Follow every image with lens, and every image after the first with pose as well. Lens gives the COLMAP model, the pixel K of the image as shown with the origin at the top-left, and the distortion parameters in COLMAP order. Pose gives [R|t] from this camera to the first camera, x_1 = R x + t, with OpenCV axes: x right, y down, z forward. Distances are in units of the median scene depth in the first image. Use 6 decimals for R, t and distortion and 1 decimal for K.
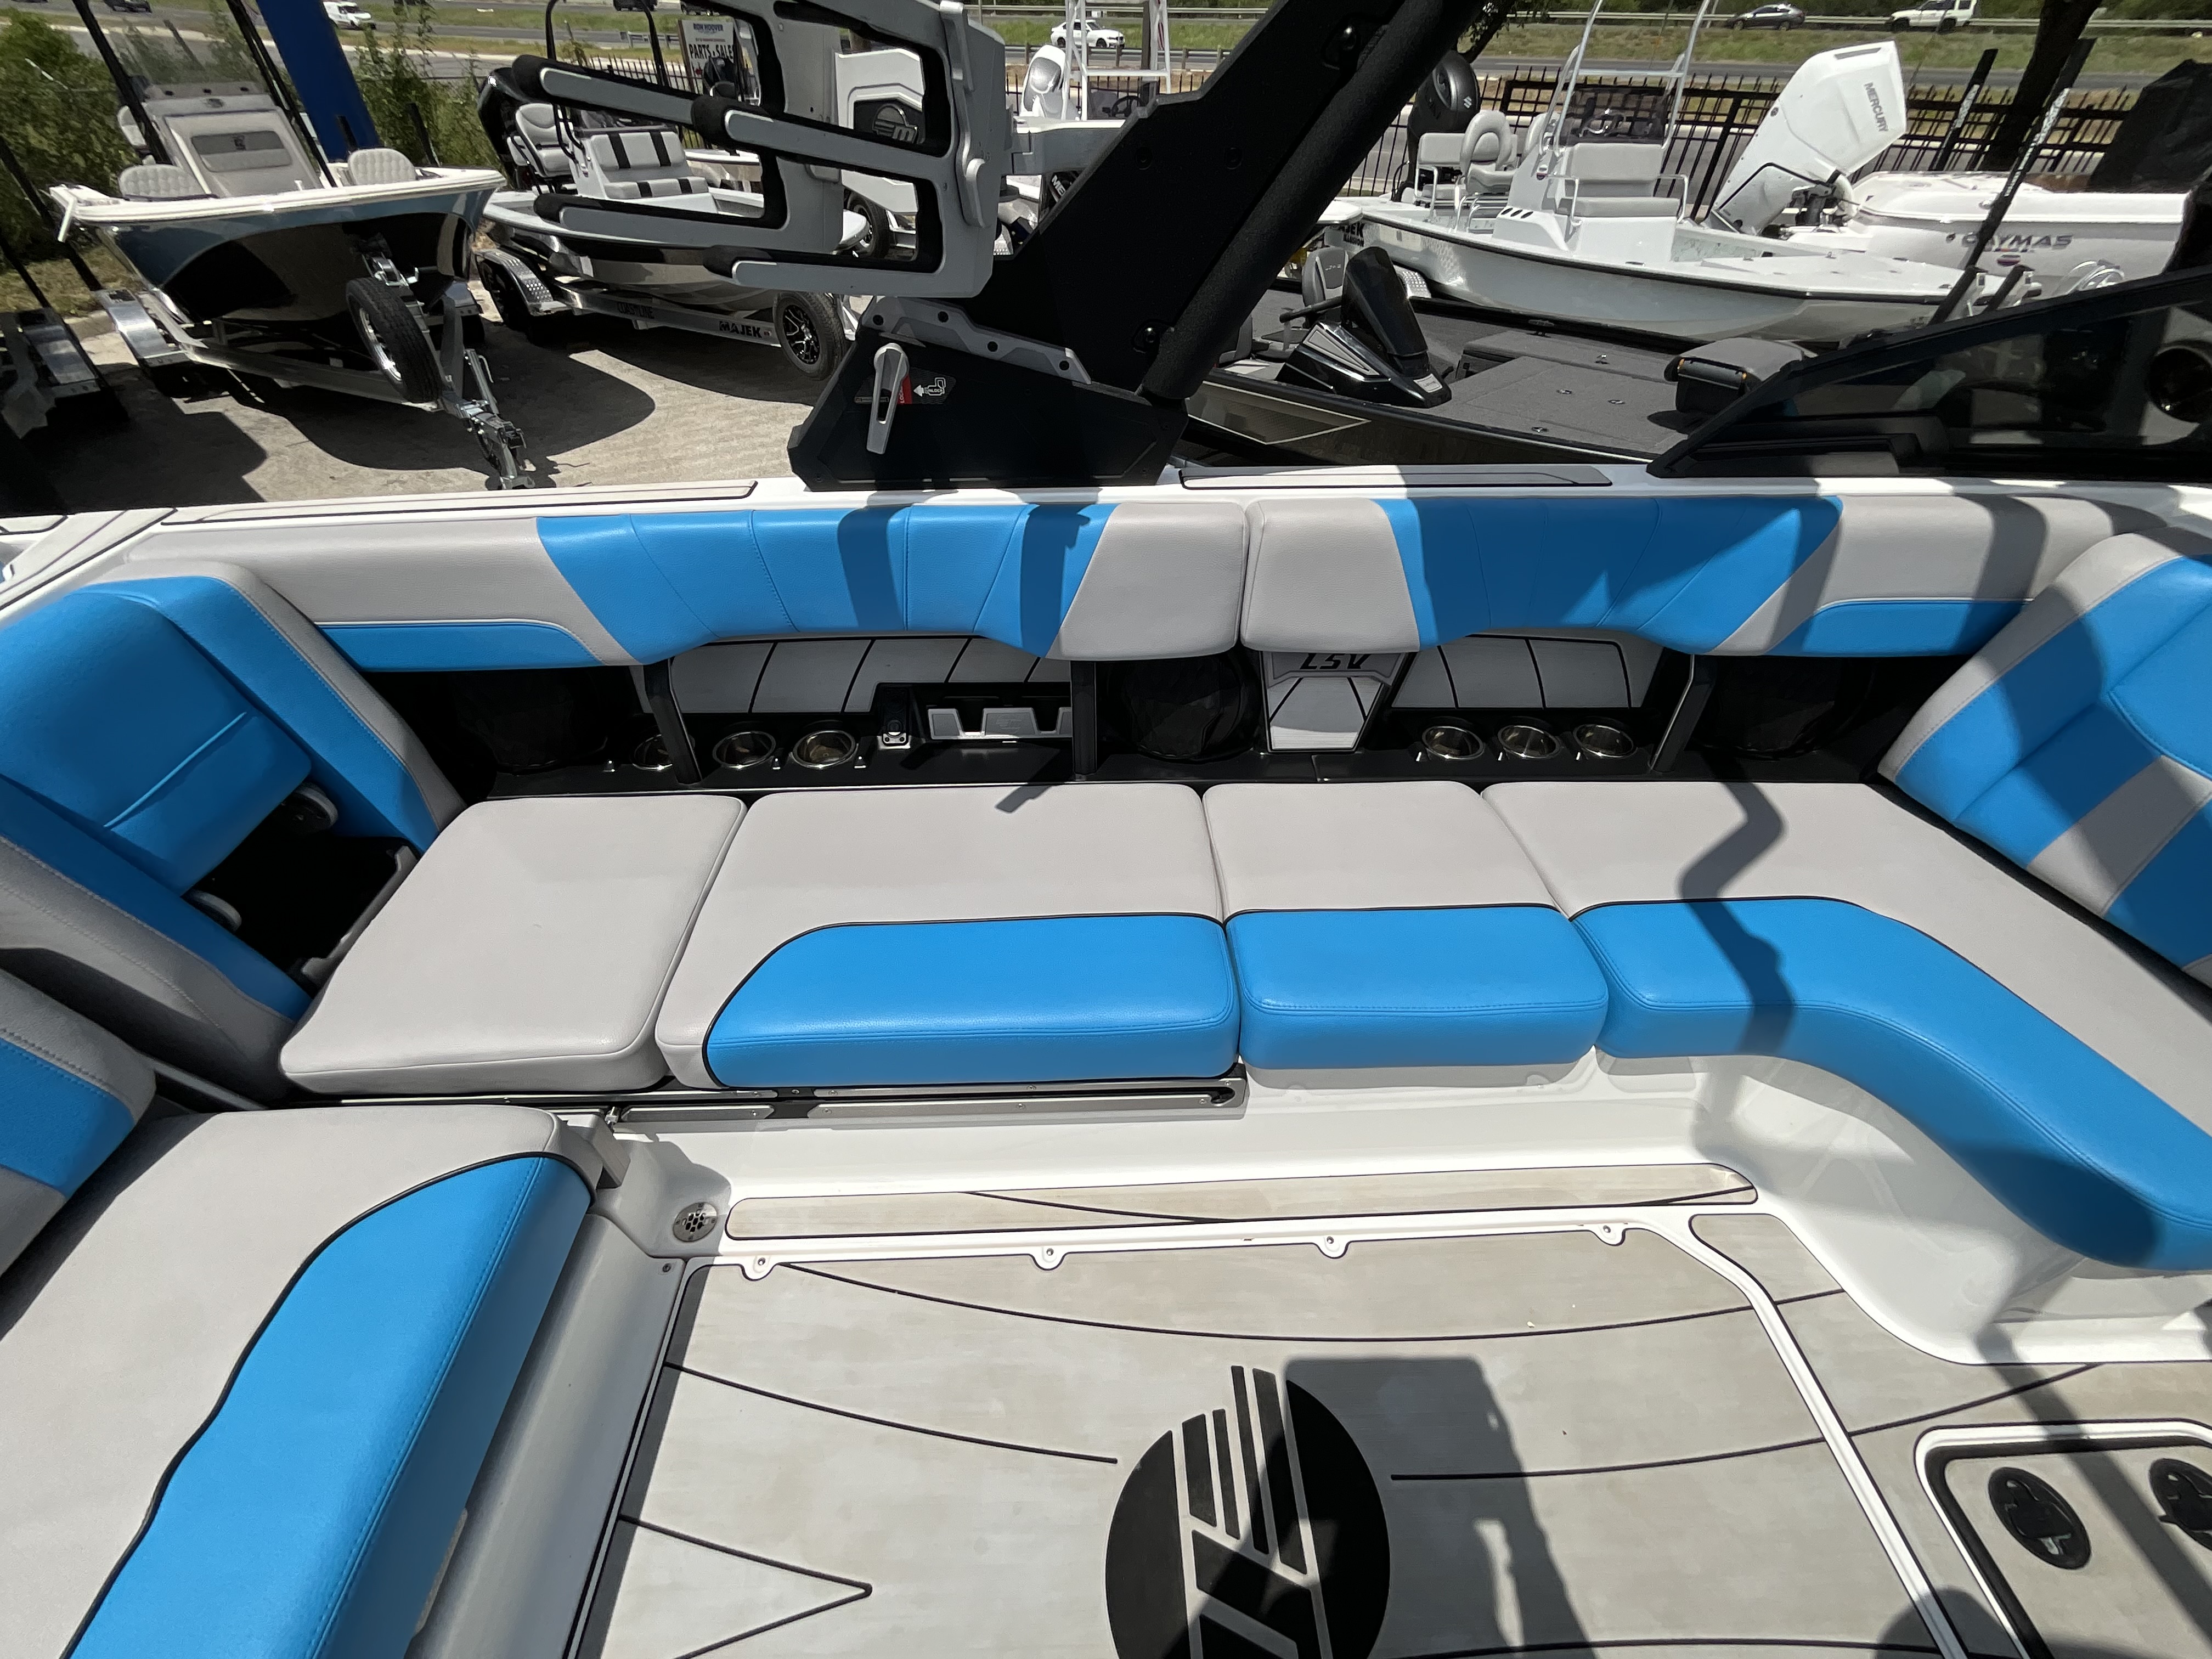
lens RADIAL K [[903.3, 0, 1103.0], [0, 903.3, 834.3], [0, 0, 1]] dist [-0.000793, 0.000048]
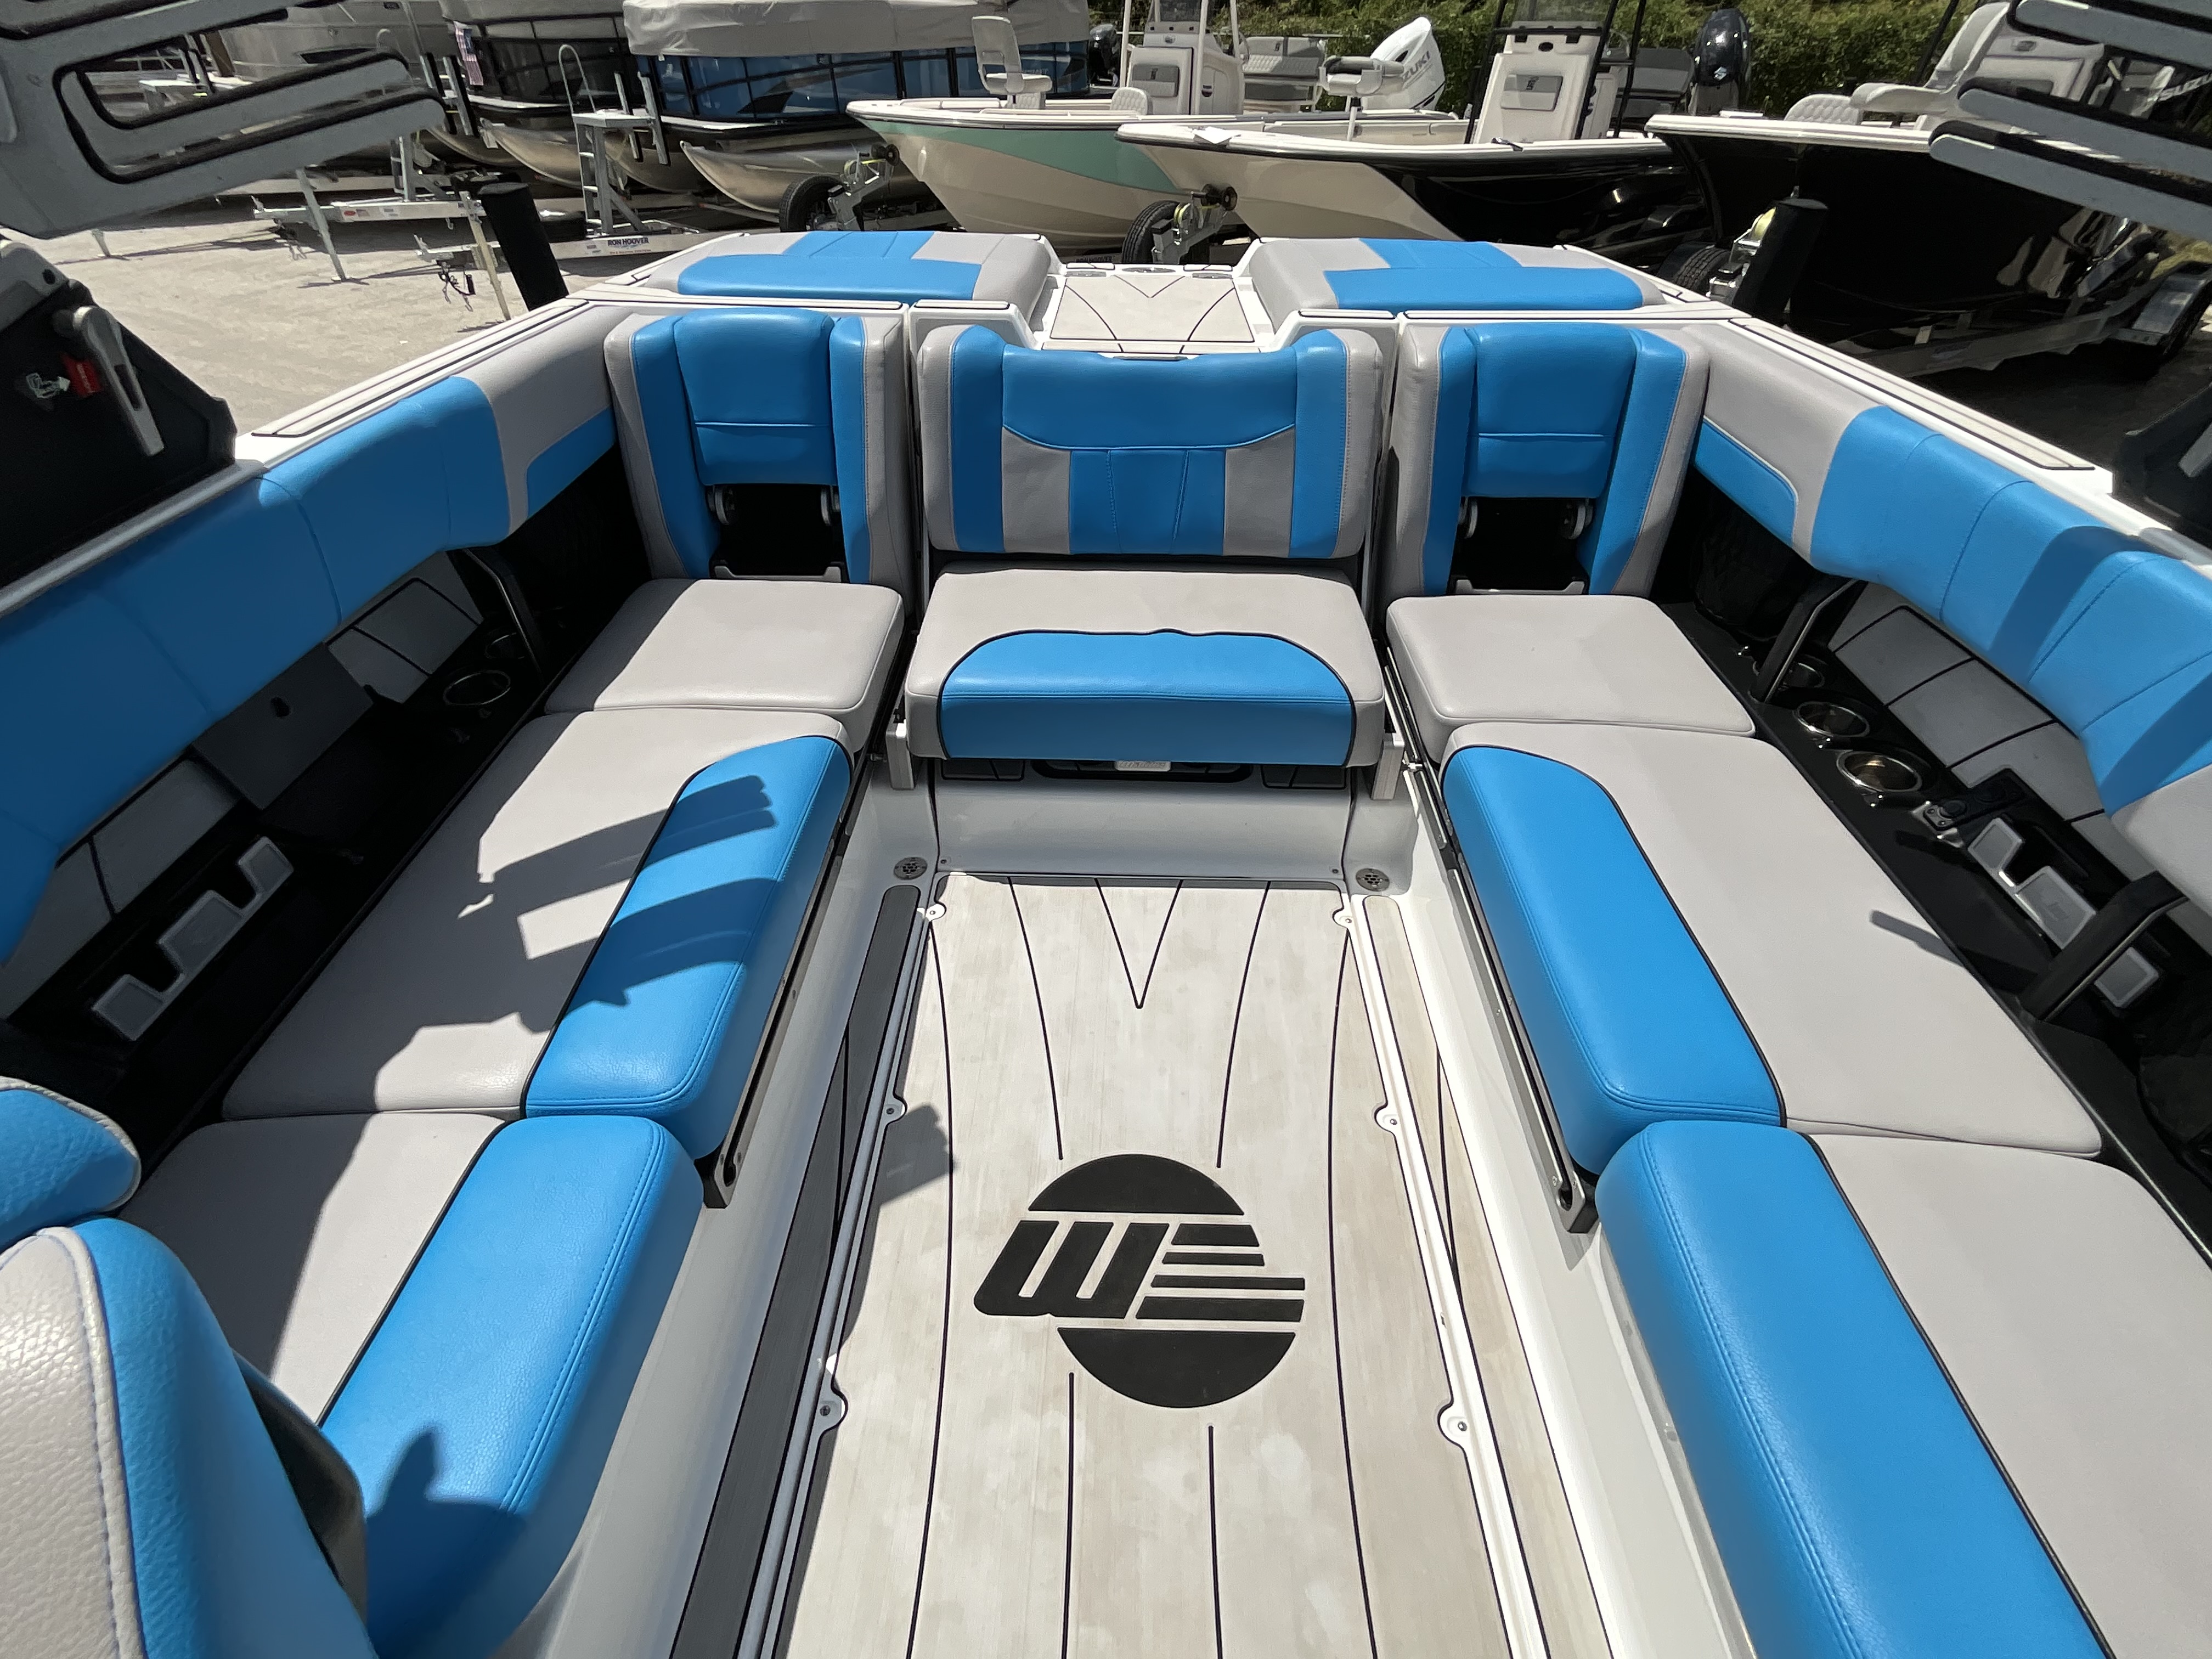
lens RADIAL K [[1014.0, 0, 1106.7], [0, 1014.0, 831.4], [0, 0, 1]] dist [0.000894, 0.003685]
pose [[-0.060375, 0.640896, -0.765250, 0.538100], [-0.668695, 0.543219, 0.507702, -0.066980], [0.741082, 0.542371, 0.395767, 0.116689]]
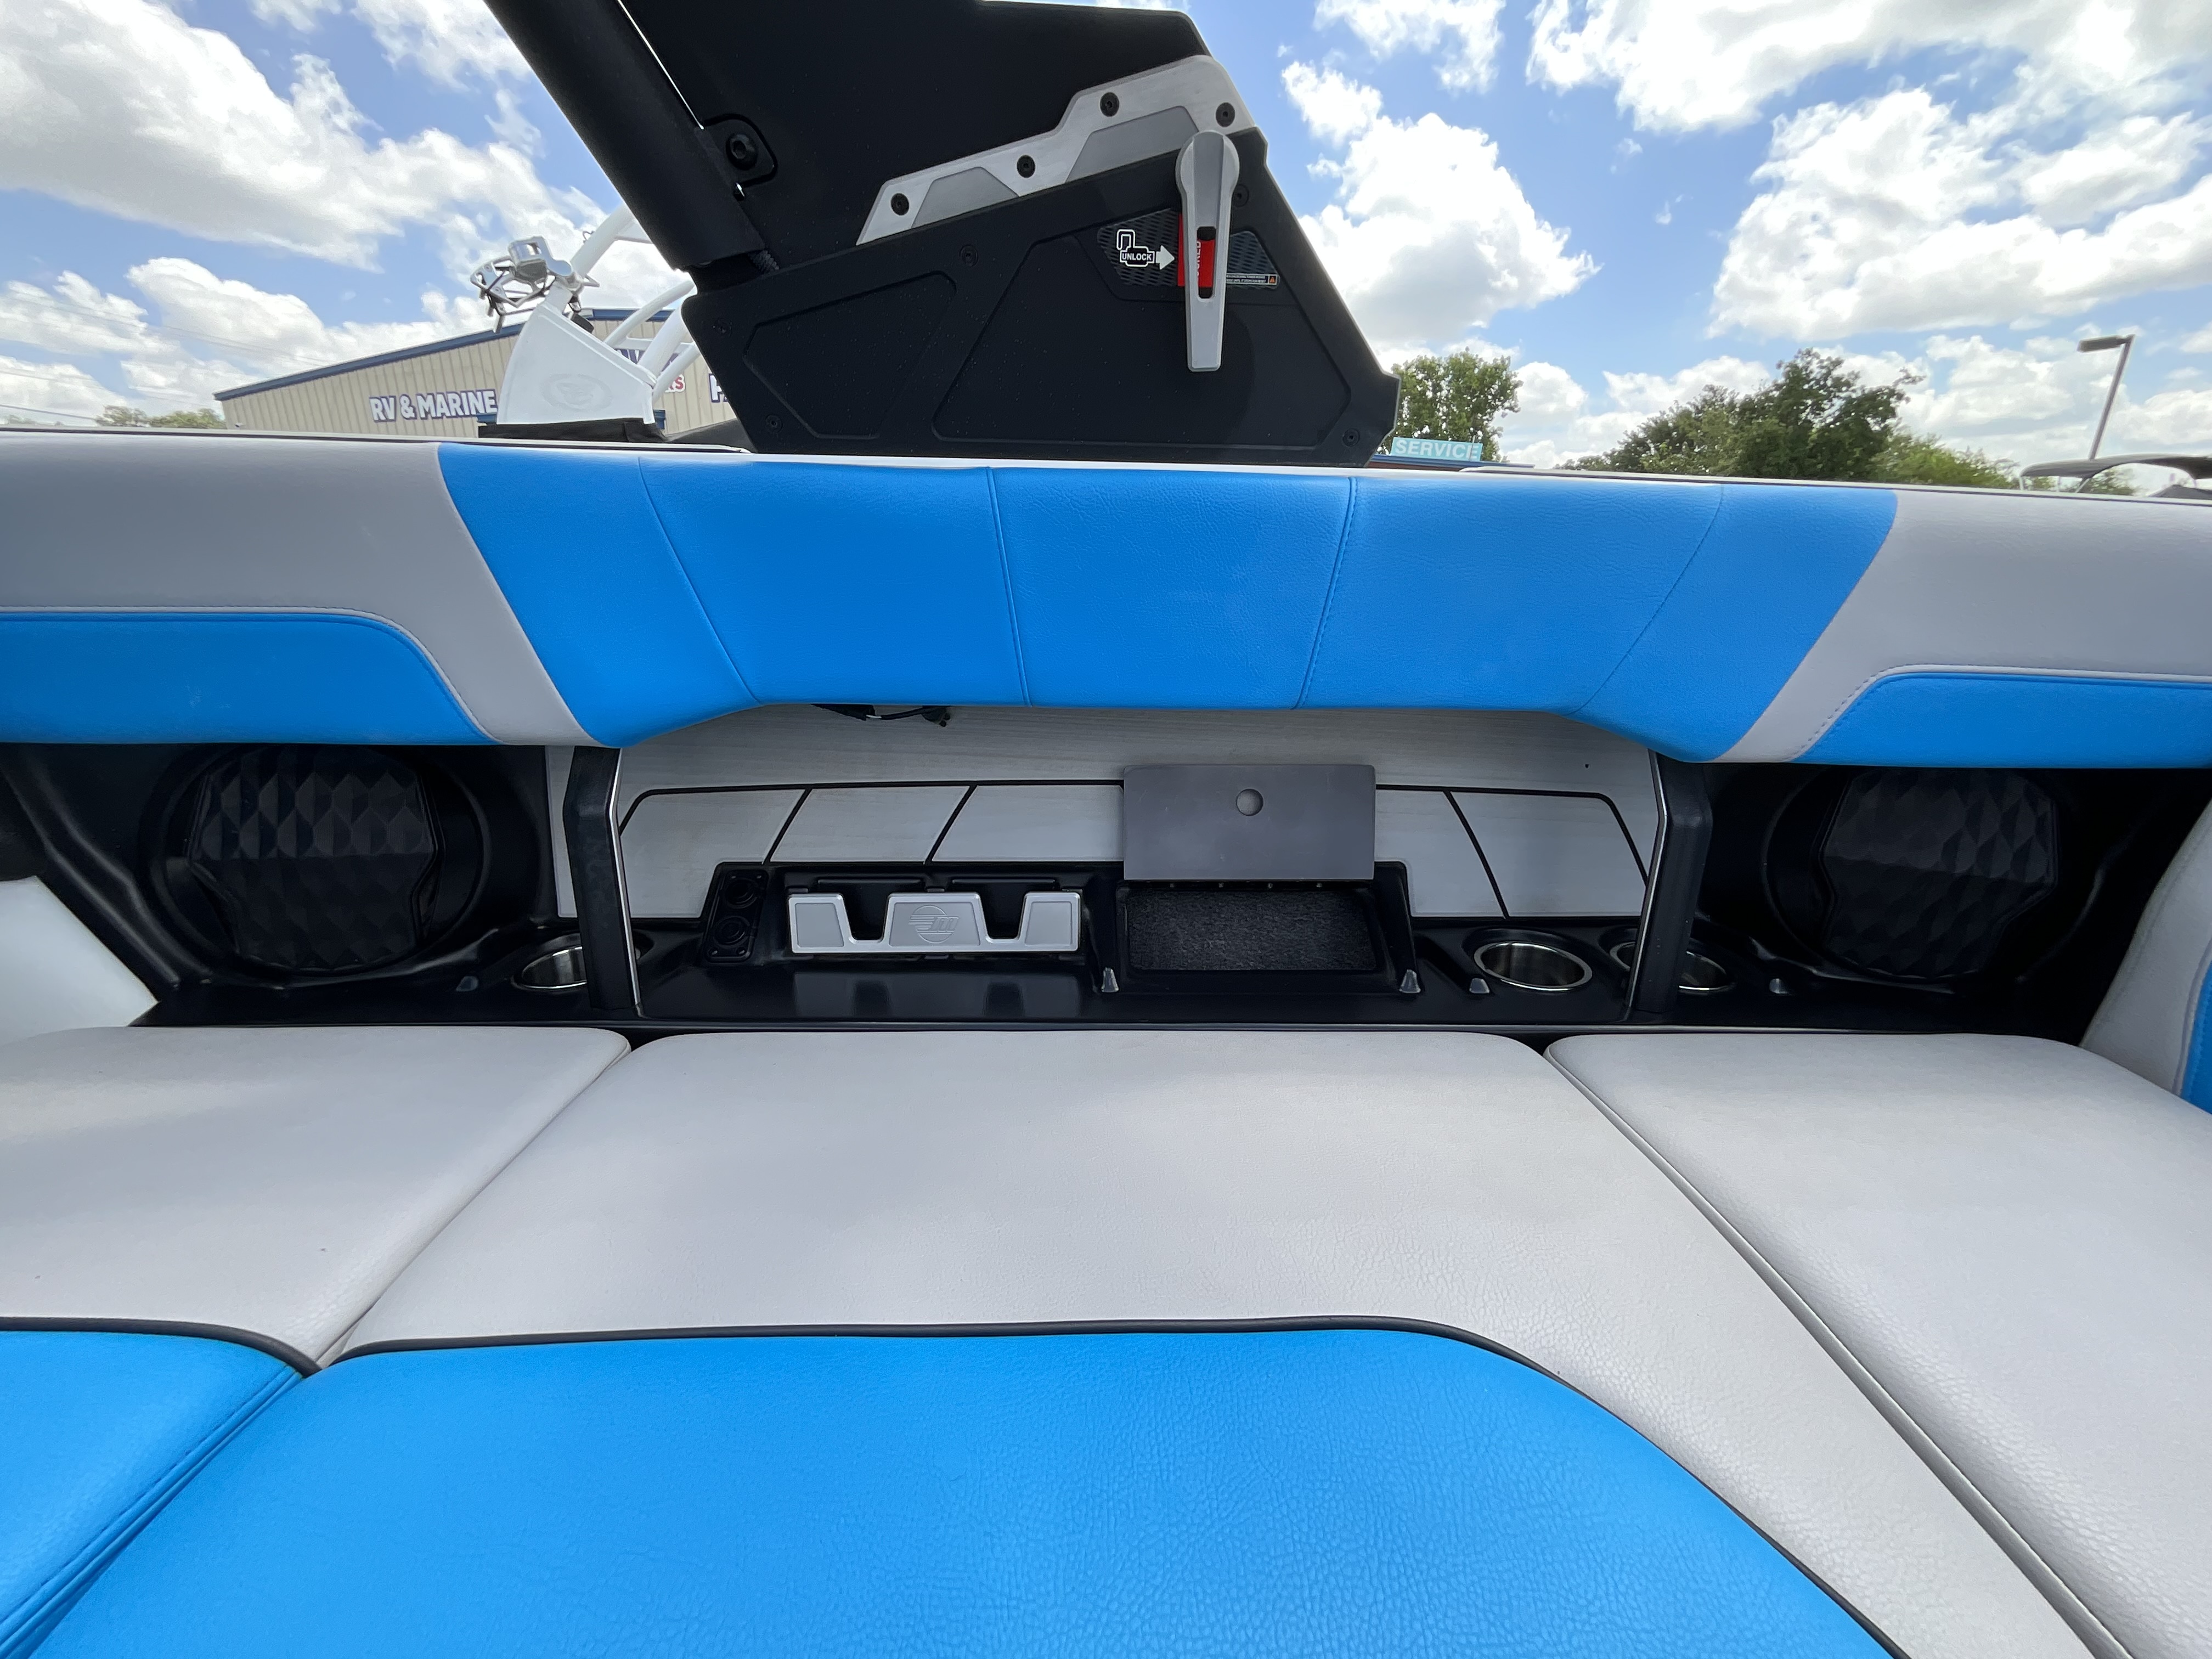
lens RADIAL K [[917.2, 0, 1100.1], [0, 917.2, 830.9], [0, 0, 1]] dist [-0.001647, -0.000221]
pose [[-0.999650, -0.026392, 0.001839, -0.089478], [-0.011500, 0.496061, 0.868212, 0.311607], [-0.023826, 0.867887, -0.496191, 0.188814]]
